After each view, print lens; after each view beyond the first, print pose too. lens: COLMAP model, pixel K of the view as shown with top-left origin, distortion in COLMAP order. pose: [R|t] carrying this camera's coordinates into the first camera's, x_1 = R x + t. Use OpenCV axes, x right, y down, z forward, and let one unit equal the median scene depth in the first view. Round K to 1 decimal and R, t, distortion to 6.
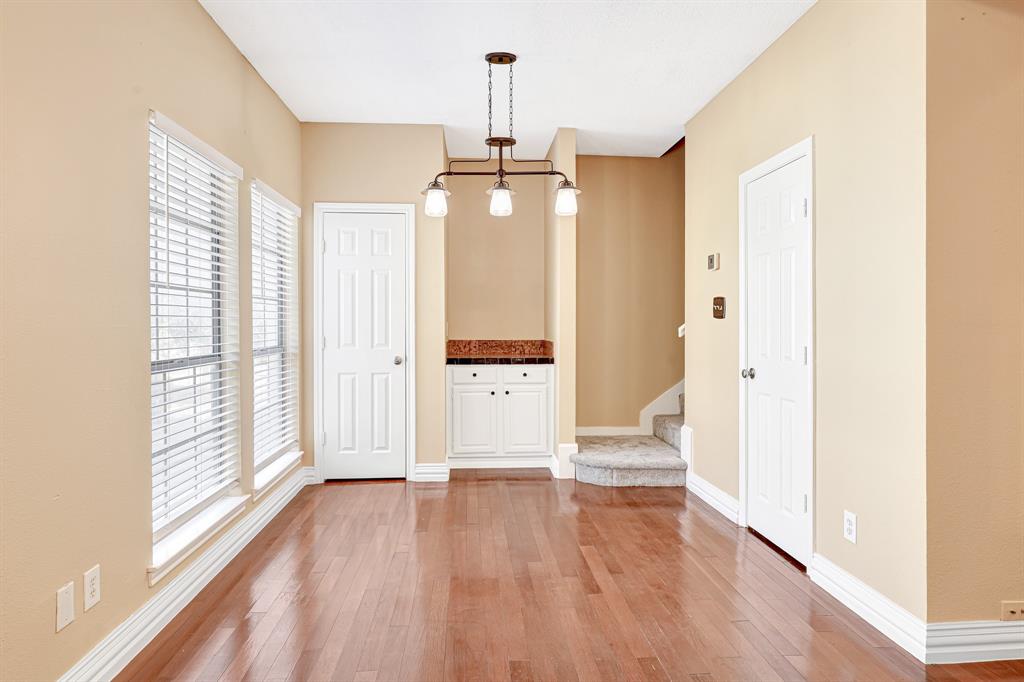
lens RADIAL K [[582.8, 0, 510.4], [0, 582.8, 320.9], [0, 0, 1]] dist [0.001640, -0.000364]
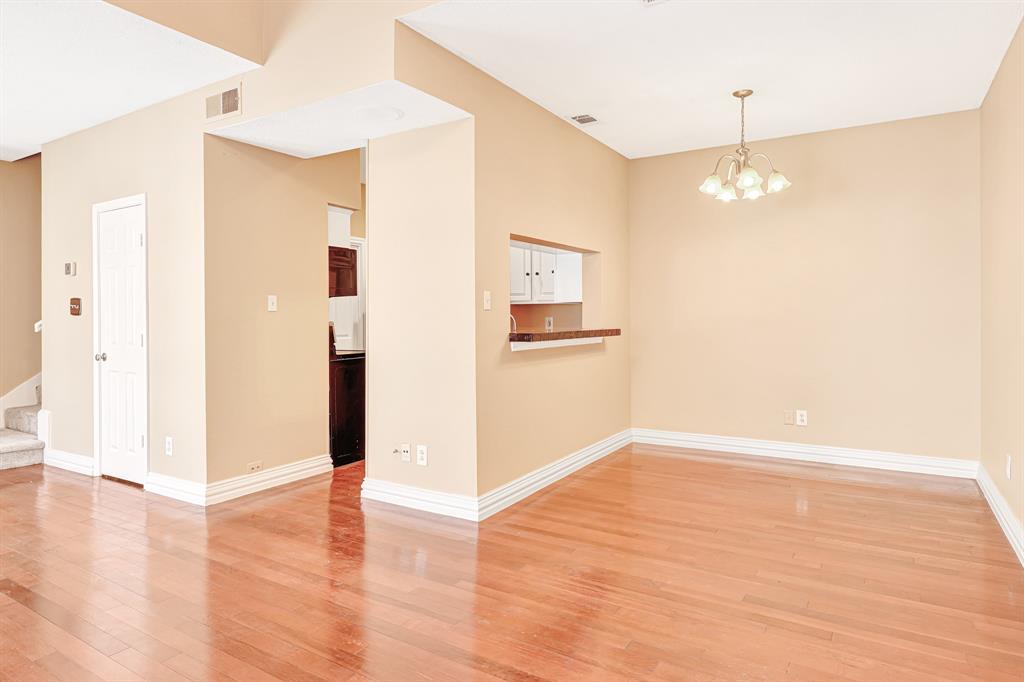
lens RADIAL K [[588.8, 0, 517.5], [0, 588.8, 314.8], [0, 0, 1]] dist [0.001884, -0.000802]
pose [[0.568151, -0.001779, 0.822922, -0.134059], [0.004777, 0.999988, -0.001136, 0.000413], [-0.822910, 0.004577, 0.568153, -0.468102]]
